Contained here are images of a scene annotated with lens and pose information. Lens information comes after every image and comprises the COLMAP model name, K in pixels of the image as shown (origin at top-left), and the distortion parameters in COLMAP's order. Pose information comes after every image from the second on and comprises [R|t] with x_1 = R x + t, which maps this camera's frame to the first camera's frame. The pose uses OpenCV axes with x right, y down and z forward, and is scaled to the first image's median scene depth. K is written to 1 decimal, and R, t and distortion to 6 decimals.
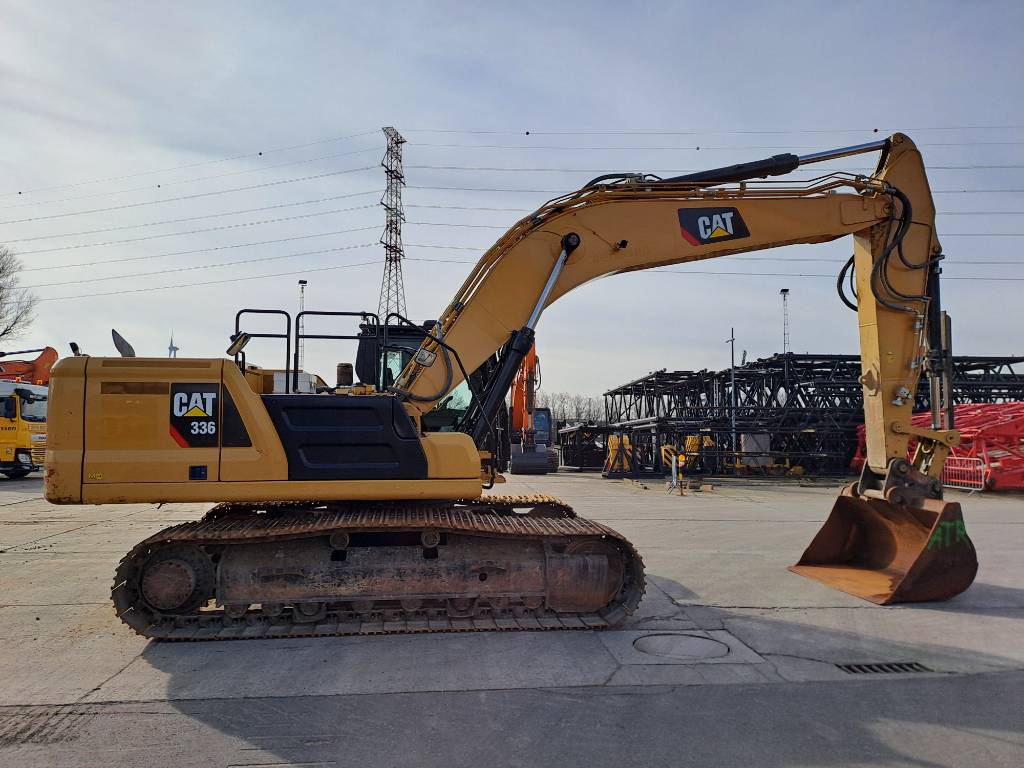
lens RADIAL K [[745.9, 0, 494.5], [0, 745.9, 377.0], [0, 0, 1]] dist [0.124522, -0.144222]
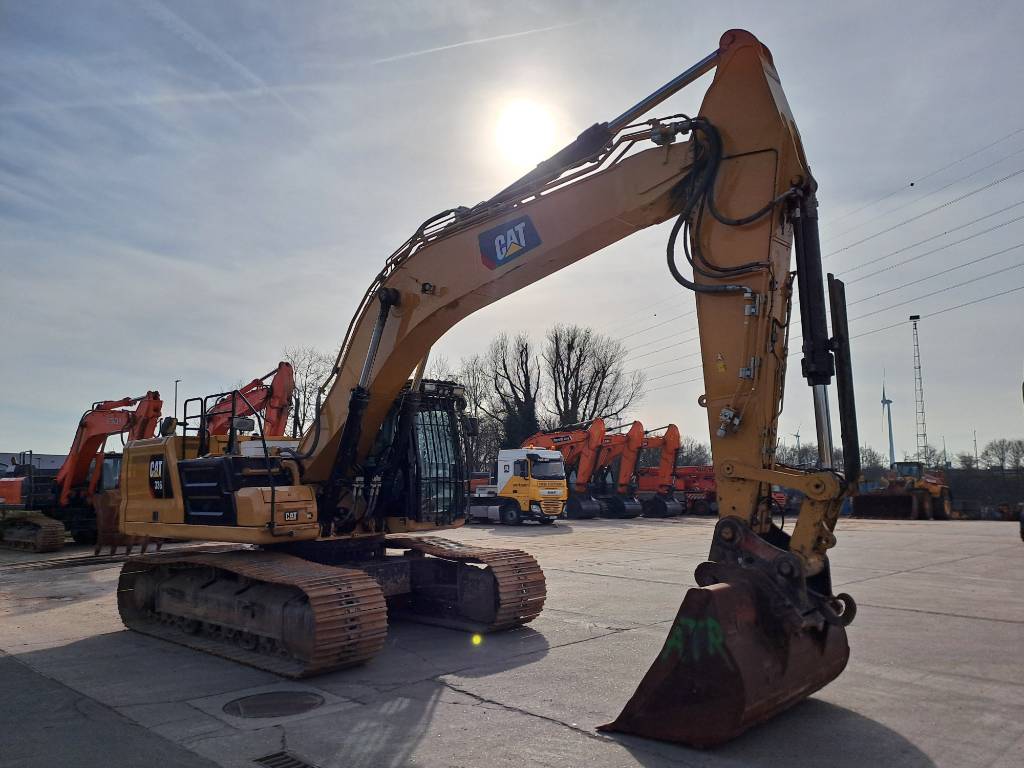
lens RADIAL K [[745.9, 0, 494.5], [0, 745.9, 377.0], [0, 0, 1]] dist [0.124522, -0.144222]
pose [[0.634800, -0.121382, -0.763082, 1.160385], [0.064025, 0.992451, -0.104606, 0.054290], [0.770019, 0.017548, 0.637779, 0.553725]]
